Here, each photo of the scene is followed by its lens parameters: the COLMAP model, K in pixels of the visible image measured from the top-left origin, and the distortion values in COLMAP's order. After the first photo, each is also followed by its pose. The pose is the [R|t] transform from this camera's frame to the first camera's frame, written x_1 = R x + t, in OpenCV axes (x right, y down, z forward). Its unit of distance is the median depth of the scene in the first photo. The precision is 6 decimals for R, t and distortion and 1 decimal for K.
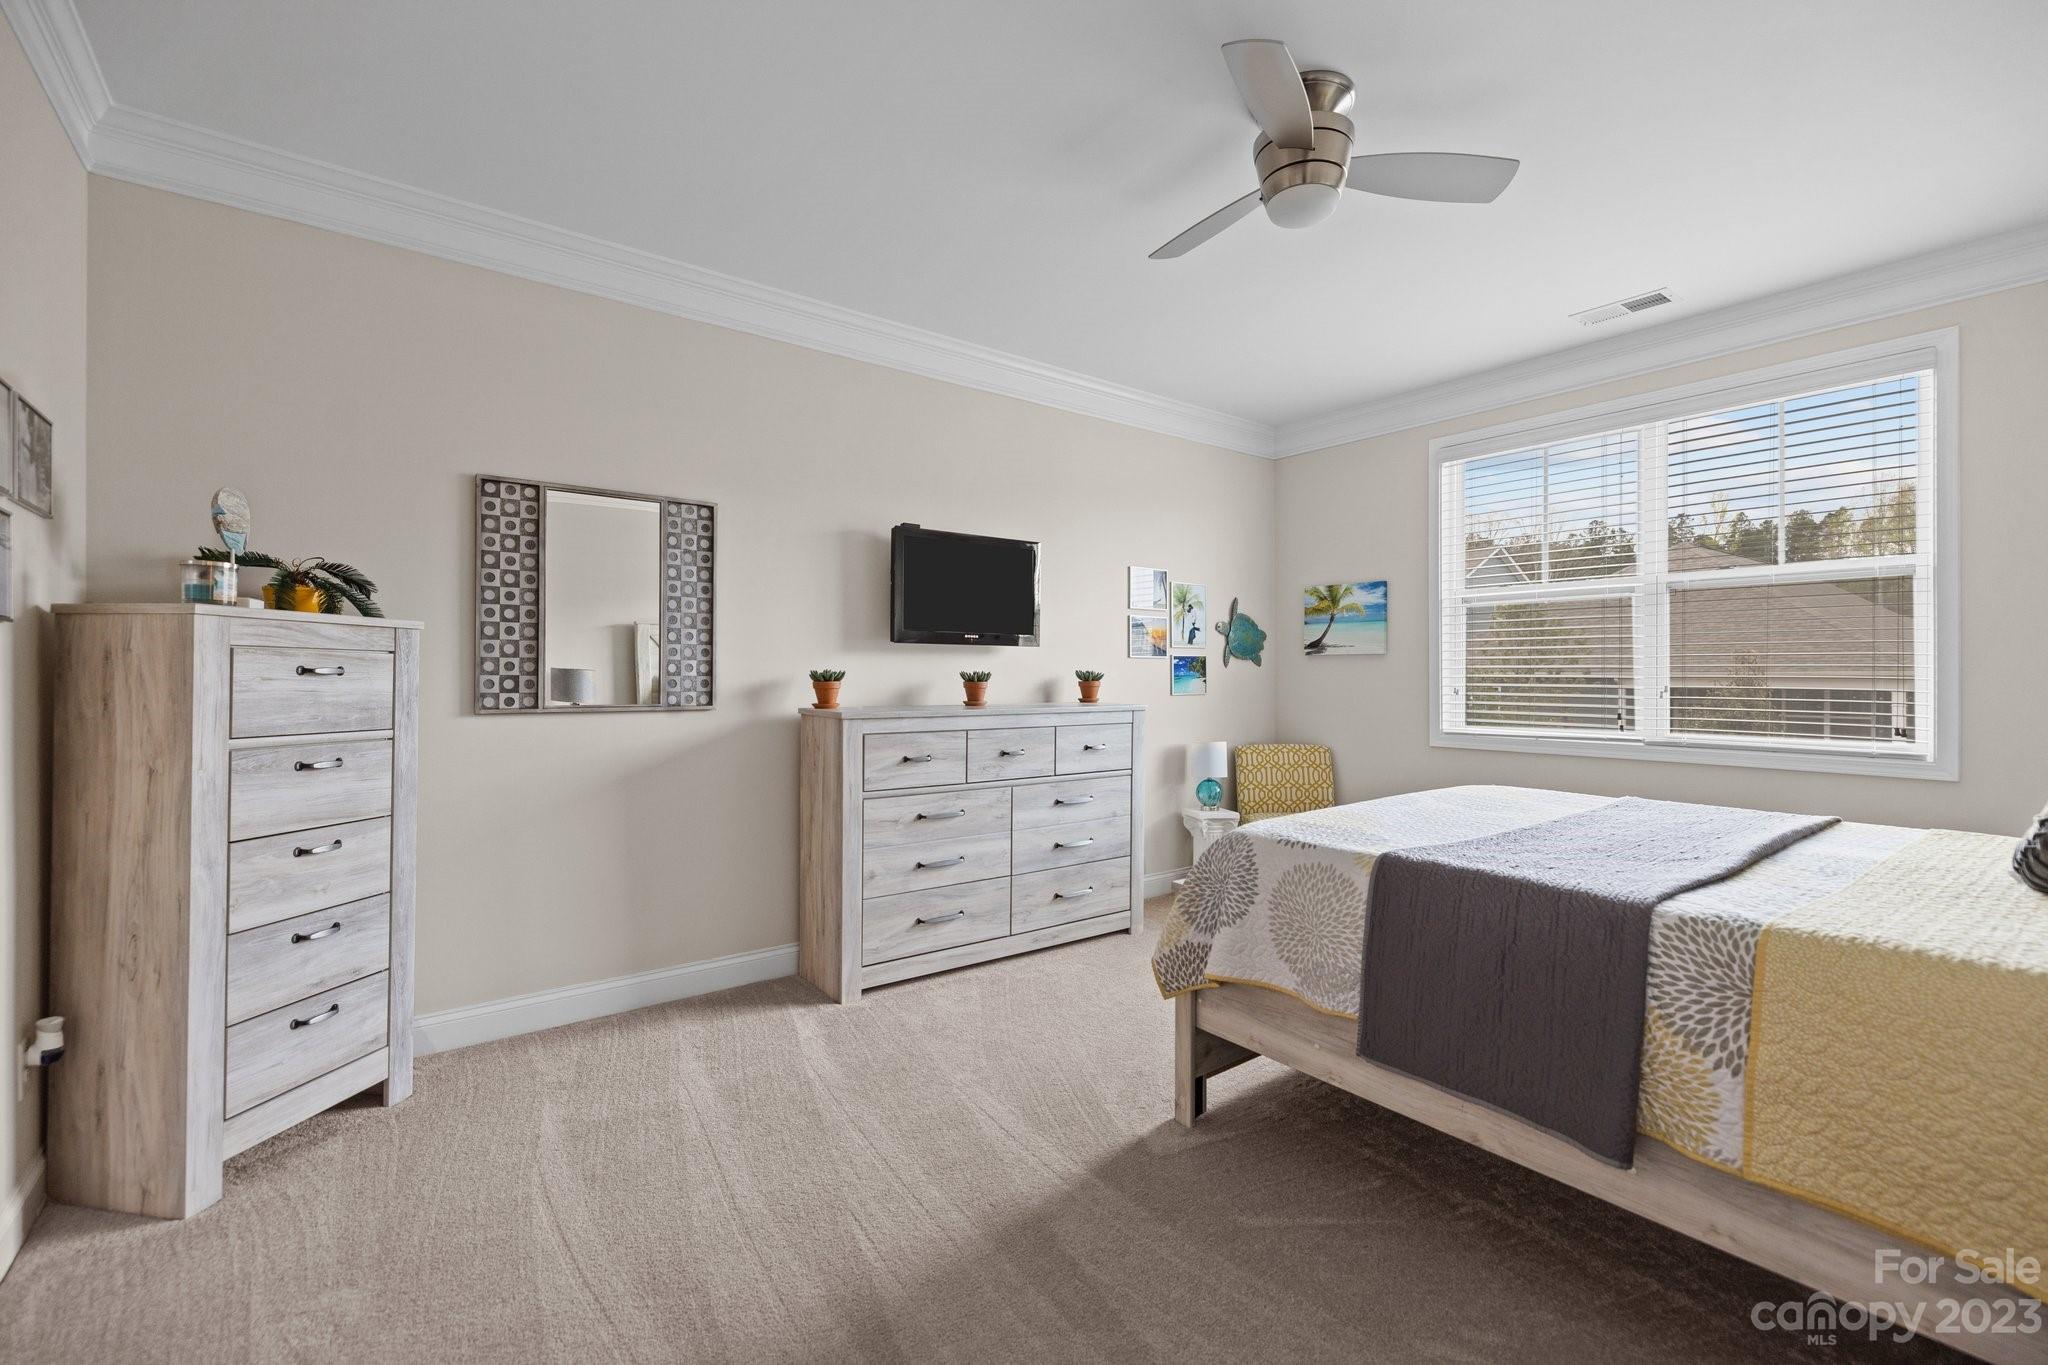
lens RADIAL K [[874.8, 0, 1053.6], [0, 874.8, 680.5], [0, 0, 1]] dist [-0.000170, 0.000022]
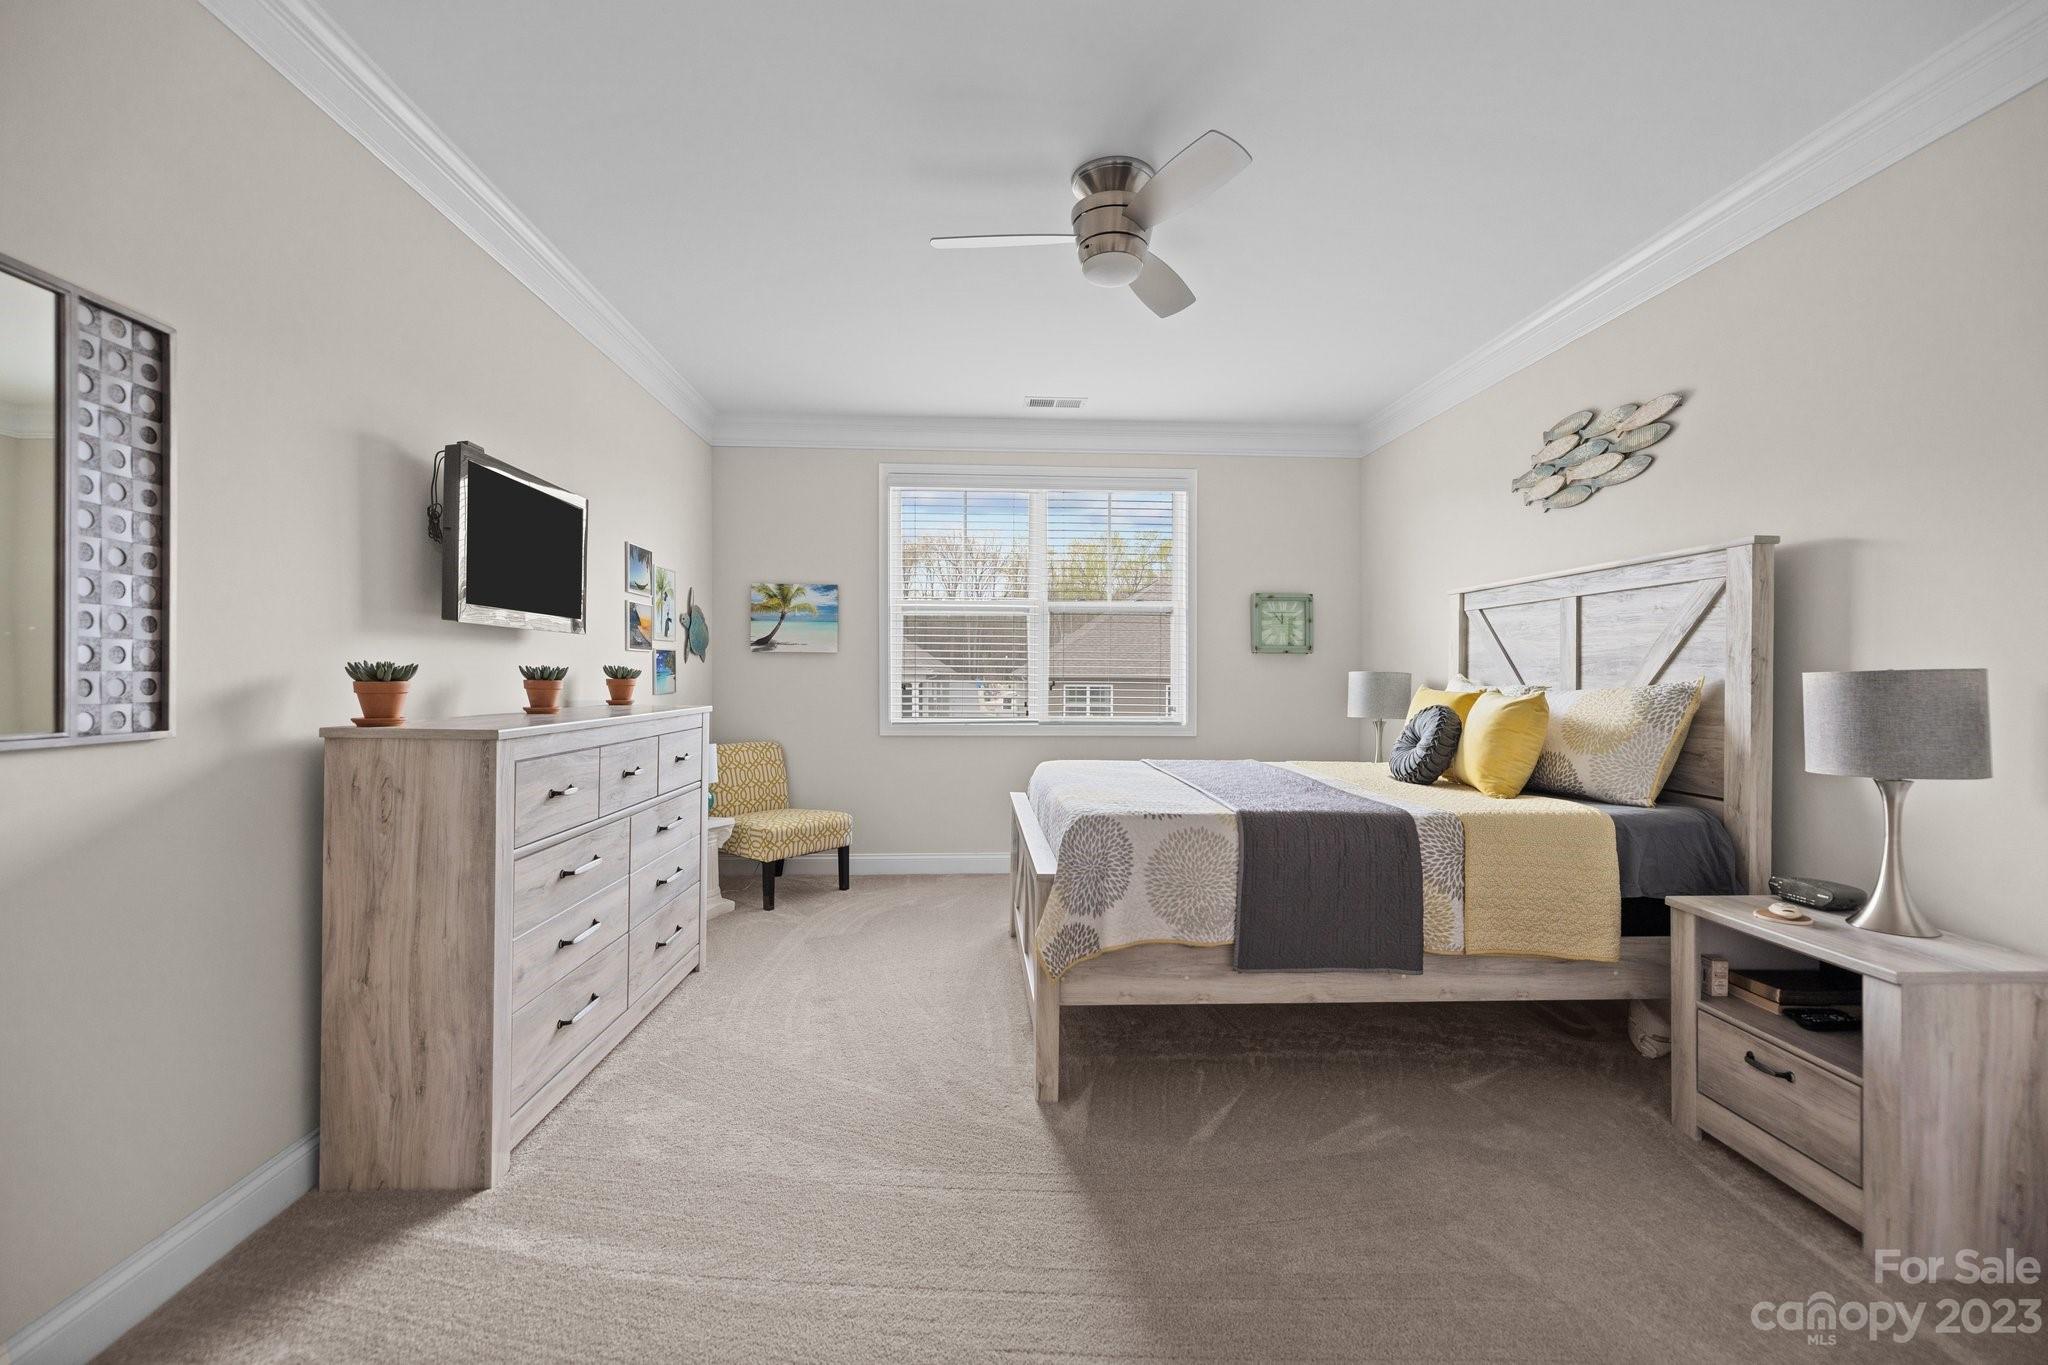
lens RADIAL K [[832.4, 0, 1033.9], [0, 832.4, 683.4], [0, 0, 1]] dist [-0.003427, -0.000289]
pose [[0.582365, -0.007205, 0.812895, -0.471733], [0.000063, 0.999961, 0.008818, -0.002369], [-0.812927, -0.005084, 0.582343, 0.307915]]
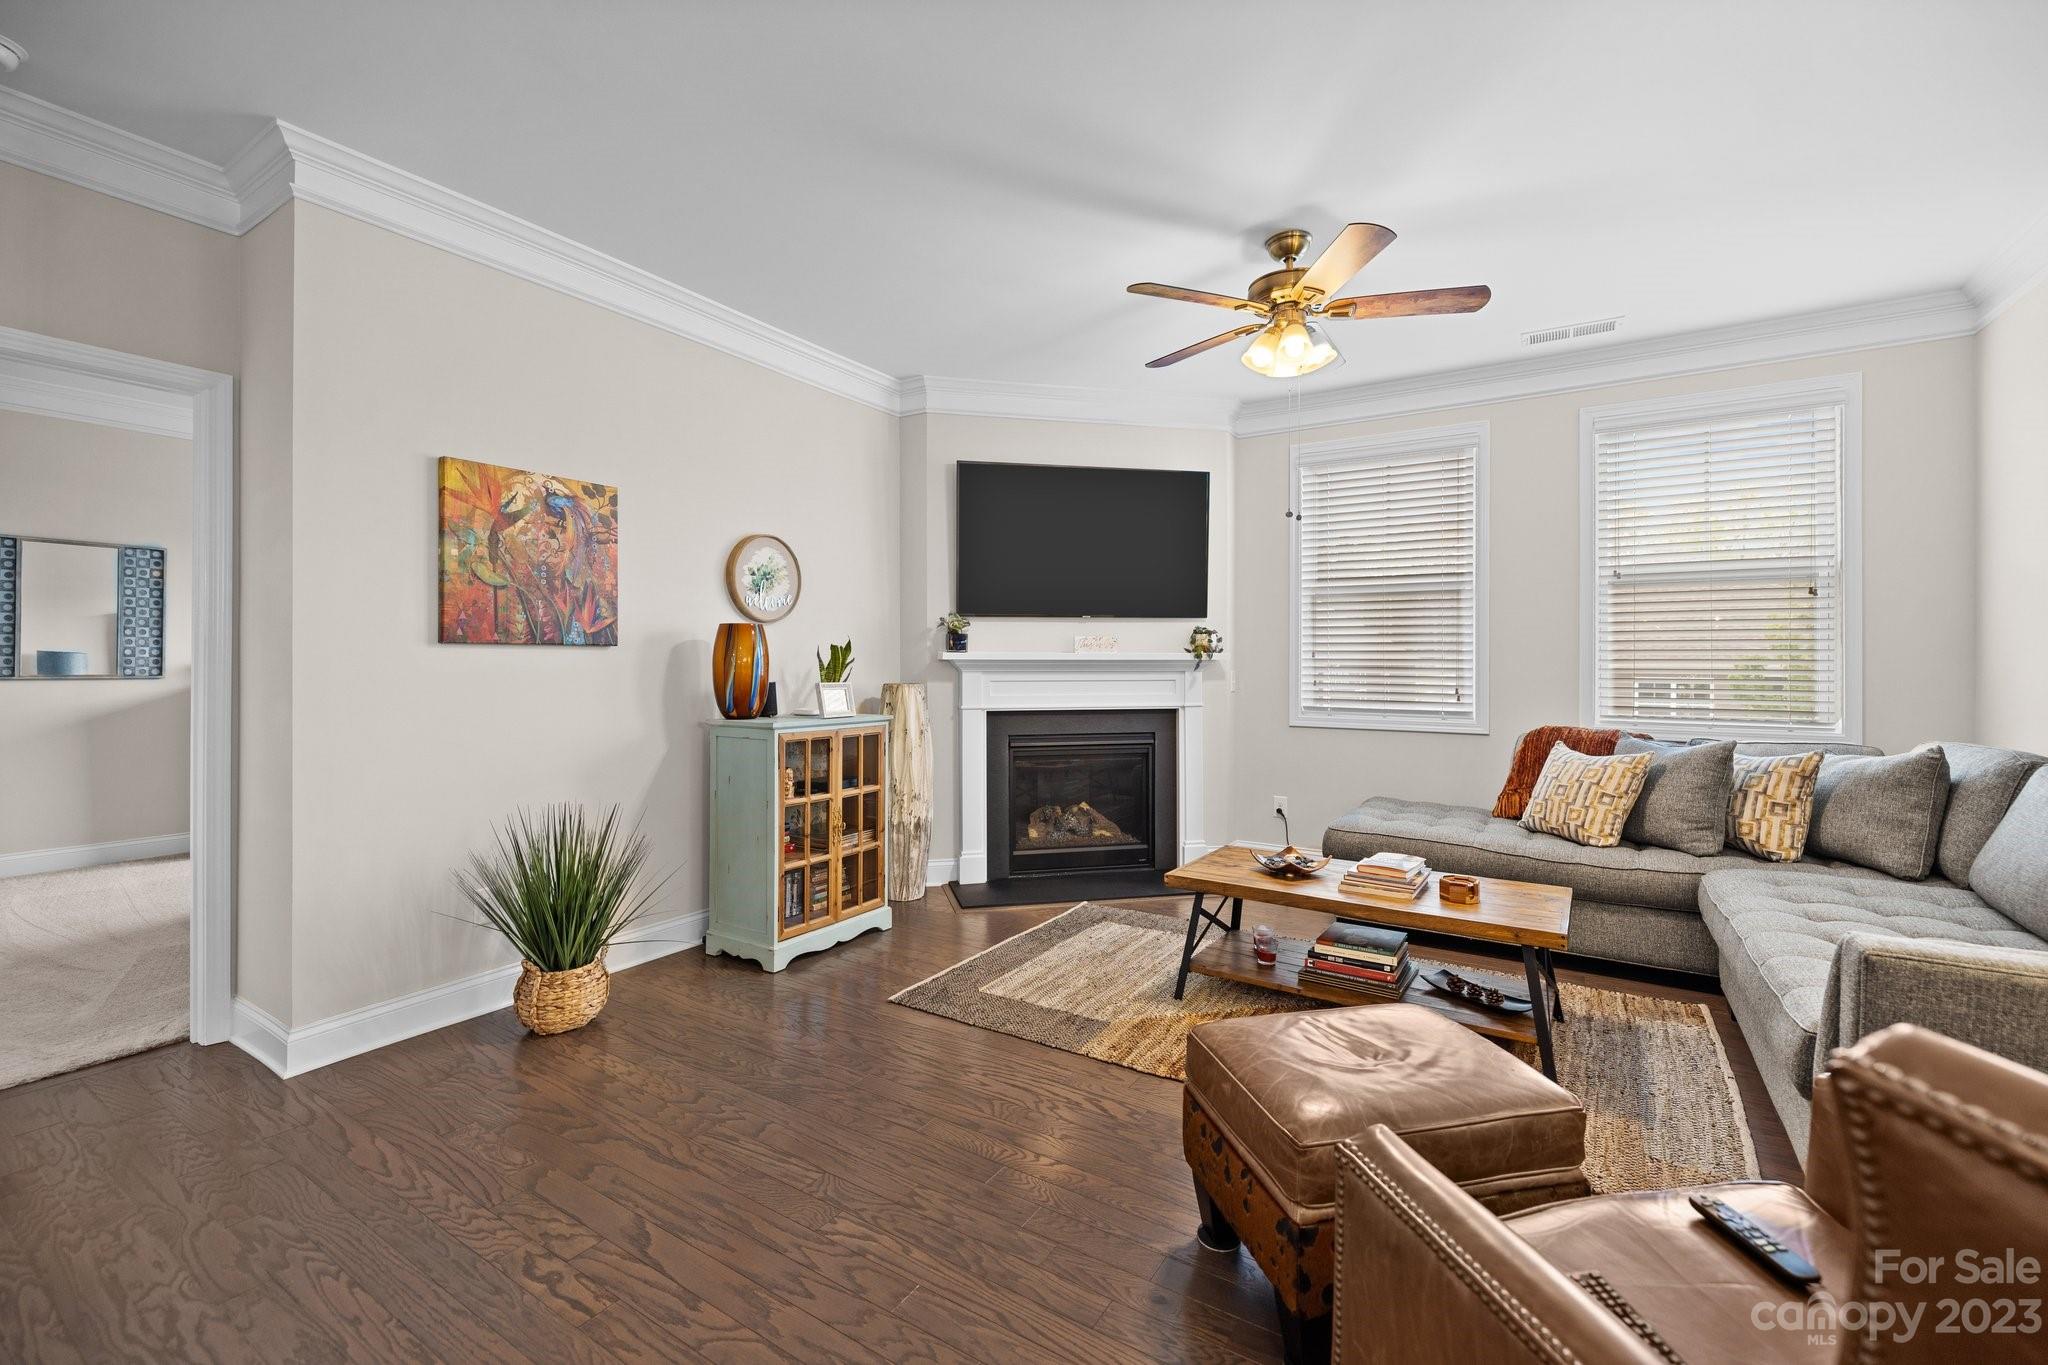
lens RADIAL K [[874.8, 0, 1052.3], [0, 874.8, 666.9], [0, 0, 1]] dist [-0.000170, 0.000022]
pose [[0.945465, 0.003770, 0.325703, 0.600082], [-0.005116, 0.999982, 0.003276, -0.000835], [-0.325684, -0.004764, 0.945467, -0.994078]]
